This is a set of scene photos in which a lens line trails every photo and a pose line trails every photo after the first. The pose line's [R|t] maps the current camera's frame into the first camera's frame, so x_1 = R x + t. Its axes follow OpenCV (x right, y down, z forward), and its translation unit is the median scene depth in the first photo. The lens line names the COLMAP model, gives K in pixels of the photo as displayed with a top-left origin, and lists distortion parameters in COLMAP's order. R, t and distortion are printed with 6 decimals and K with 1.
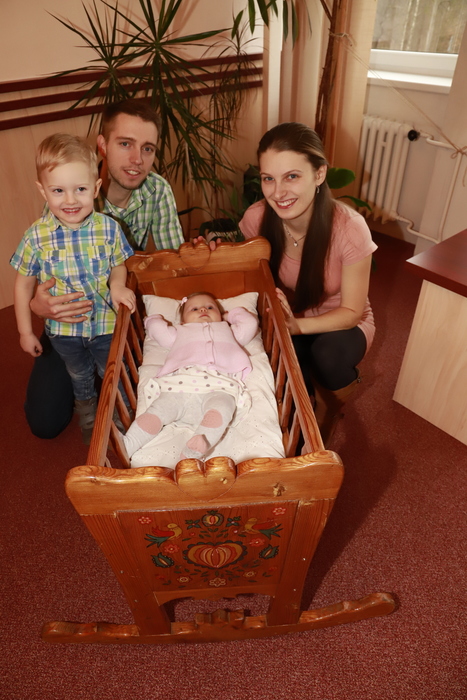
lens RADIAL K [[489.2, 0, 236.6], [0, 489.2, 354.8], [0, 0, 1]] dist [-0.118960, 0.060291]
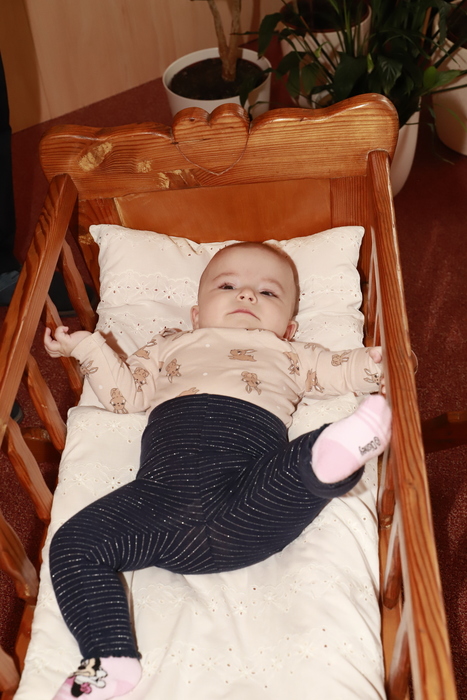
lens RADIAL K [[963.9, 0, 238.9], [0, 963.9, 353.0], [0, 0, 1]] dist [0.074947, 0.000000]
pose [[0.989008, 0.044835, -0.140898, 0.068850], [-0.026362, 0.991119, 0.130338, -0.141057], [0.145491, -0.125191, 0.981407, 0.180512]]
